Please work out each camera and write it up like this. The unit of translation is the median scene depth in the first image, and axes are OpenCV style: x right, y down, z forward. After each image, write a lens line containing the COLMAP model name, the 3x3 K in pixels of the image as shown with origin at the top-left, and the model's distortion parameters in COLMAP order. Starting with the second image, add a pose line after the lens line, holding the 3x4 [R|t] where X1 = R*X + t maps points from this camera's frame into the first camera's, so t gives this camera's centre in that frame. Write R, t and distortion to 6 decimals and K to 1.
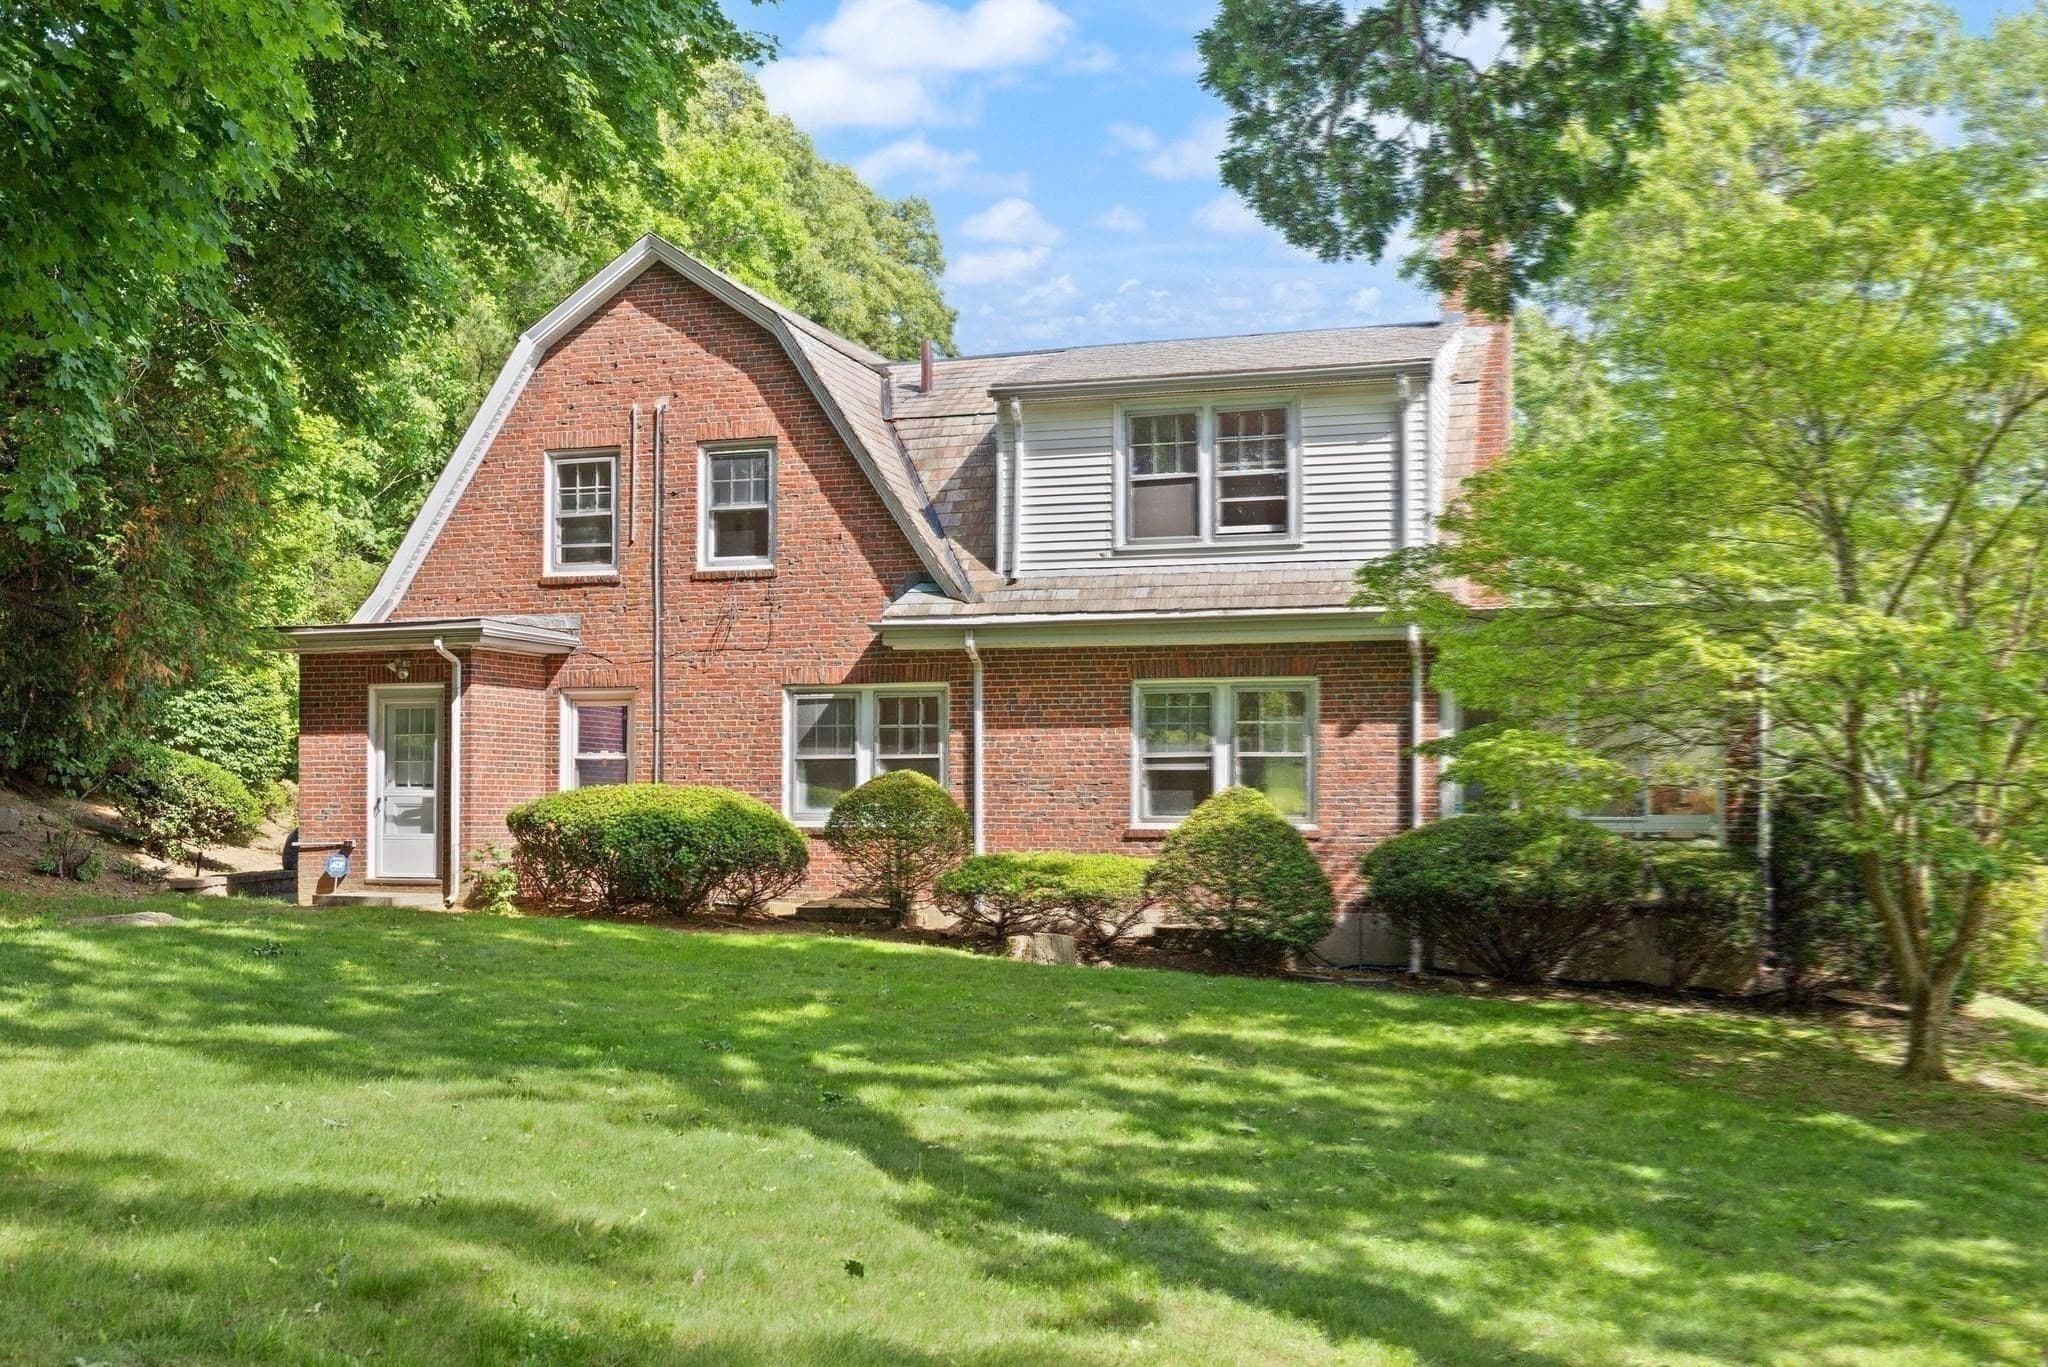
lens RADIAL K [[2018.1, 0, 1024.0], [0, 2018.1, 683.5], [0, 0, 1]] dist [0.001137, -0.001057]
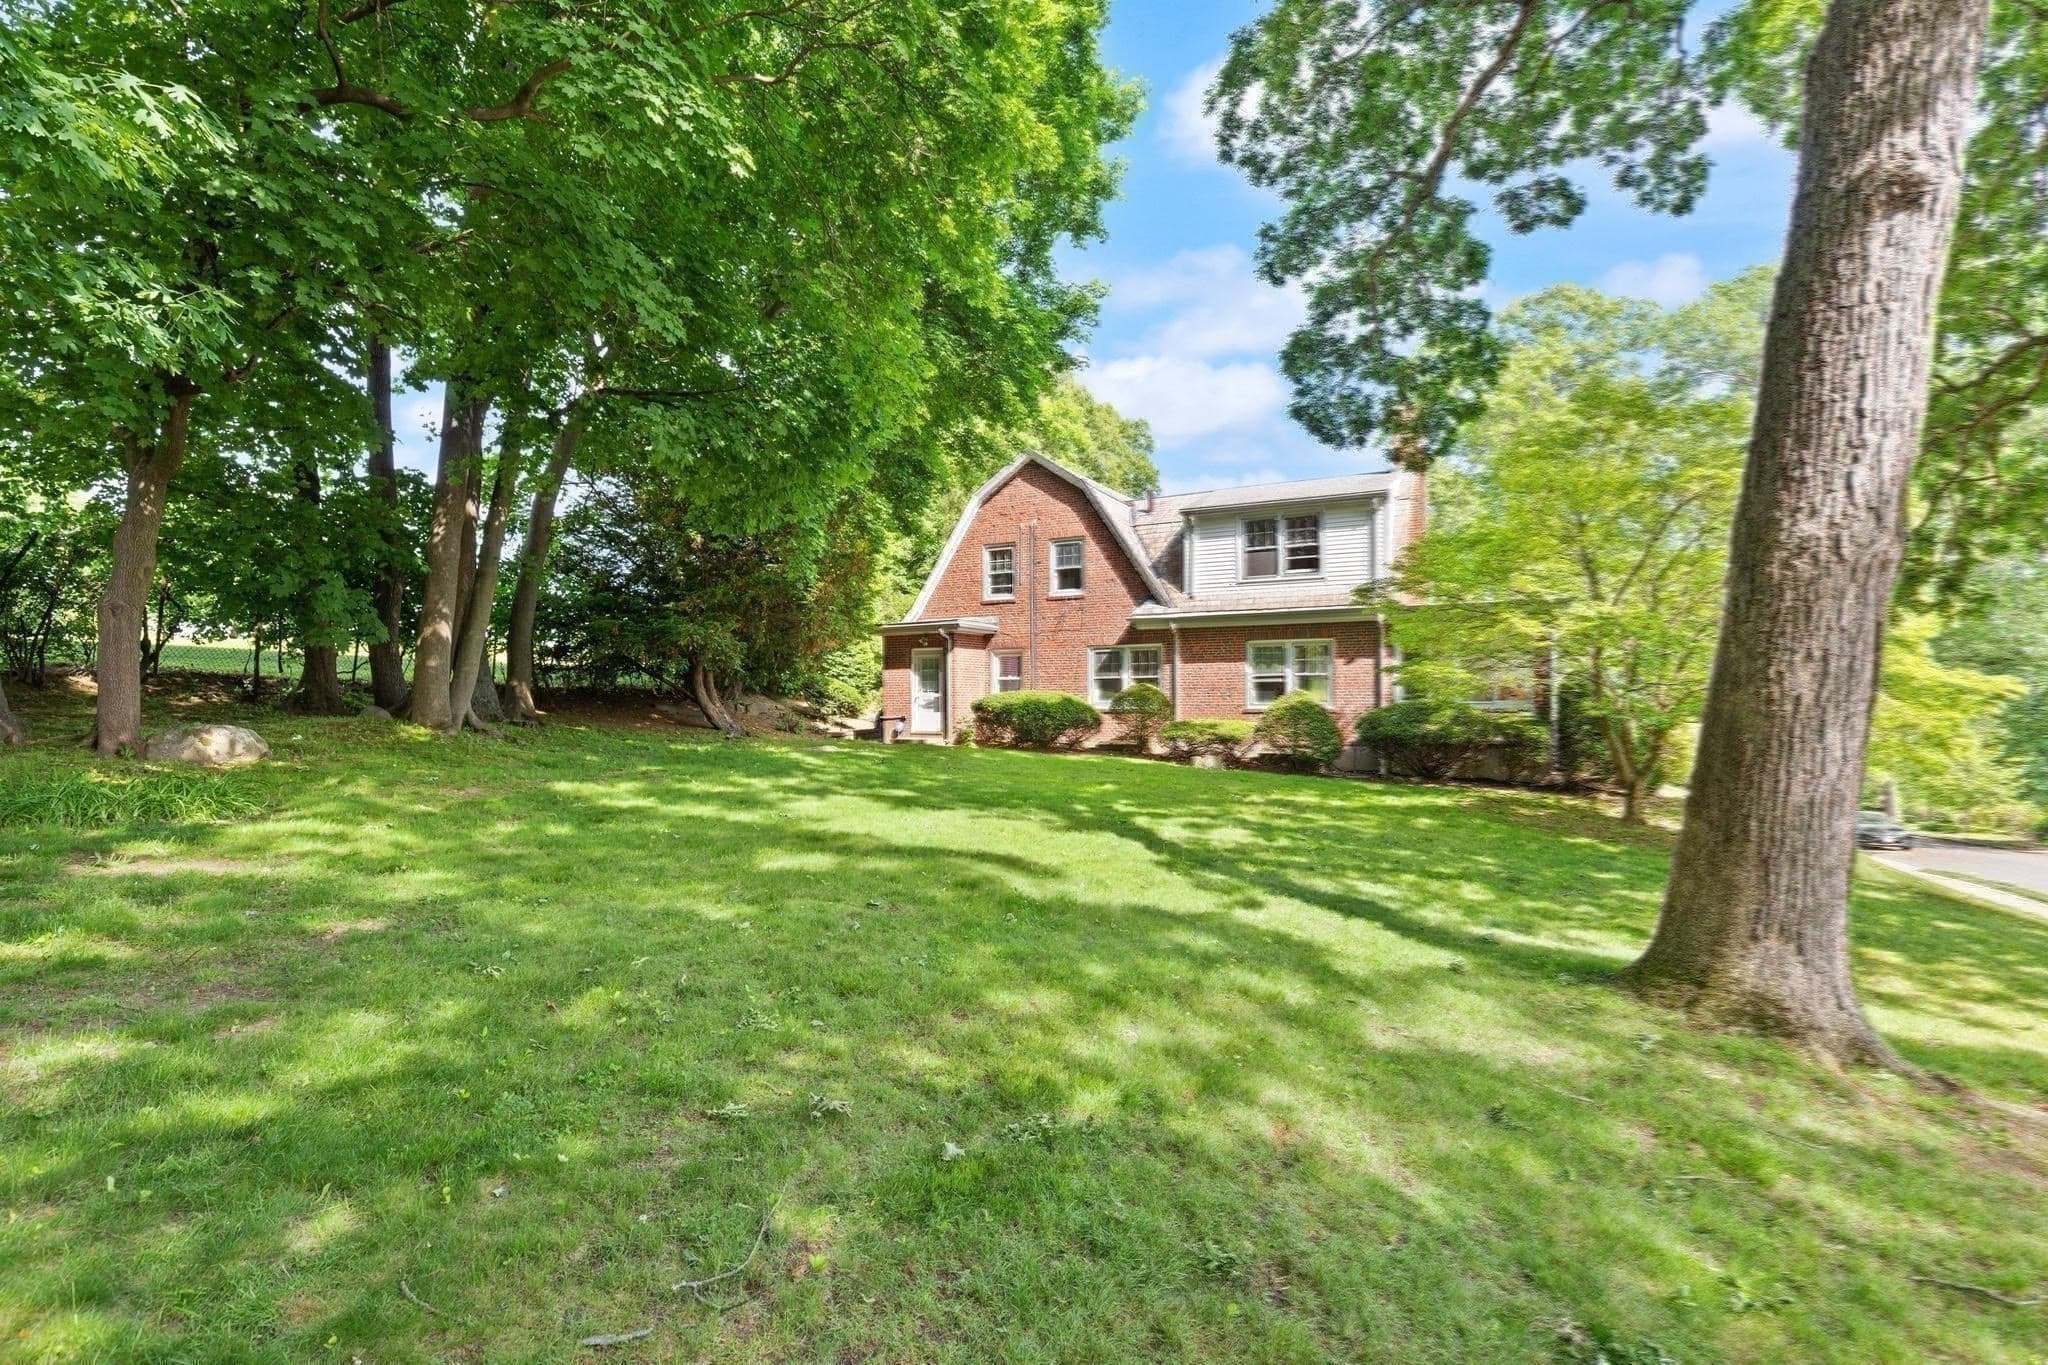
lens RADIAL K [[986.4, 0, 1026.5], [0, 986.4, 684.9], [0, 0, 1]] dist [-0.003122, -0.000420]
pose [[0.987979, -0.010102, -0.154257, -0.019467], [0.016834, 0.998959, 0.042395, -0.003627], [0.153668, -0.044482, 0.987121, -0.105593]]
